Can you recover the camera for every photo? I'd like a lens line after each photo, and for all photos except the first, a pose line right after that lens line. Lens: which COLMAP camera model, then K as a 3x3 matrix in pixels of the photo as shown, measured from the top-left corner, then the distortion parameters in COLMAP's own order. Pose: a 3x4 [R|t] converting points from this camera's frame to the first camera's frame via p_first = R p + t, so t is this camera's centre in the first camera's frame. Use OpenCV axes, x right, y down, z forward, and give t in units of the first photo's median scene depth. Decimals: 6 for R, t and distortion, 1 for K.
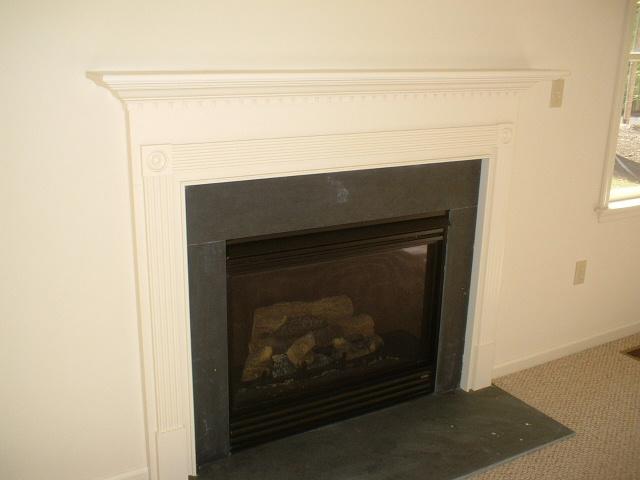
lens RADIAL K [[692.6, 0, 320.0], [0, 692.6, 240.0], [0, 0, 1]] dist [-0.081017, 0.003952]
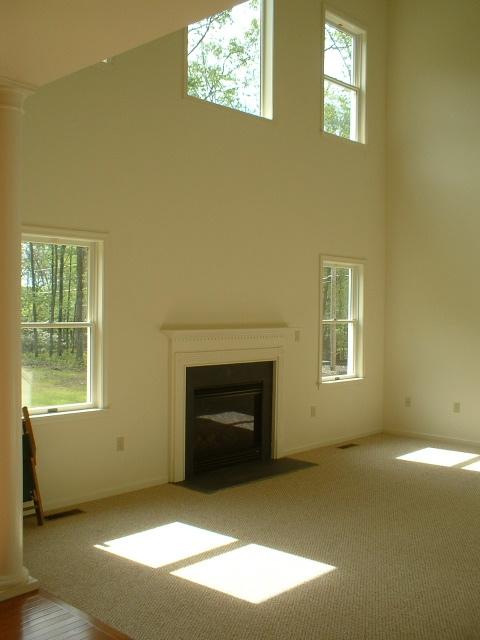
lens RADIAL K [[692.6, 0, 240.0], [0, 692.6, 320.0], [0, 0, 1]] dist [-0.081017, 0.003952]
pose [[0.960083, -0.018127, 0.279127, -0.603527], [0.091375, 0.963477, -0.251721, 0.374939], [-0.264369, 0.267178, 0.926674, -1.413021]]
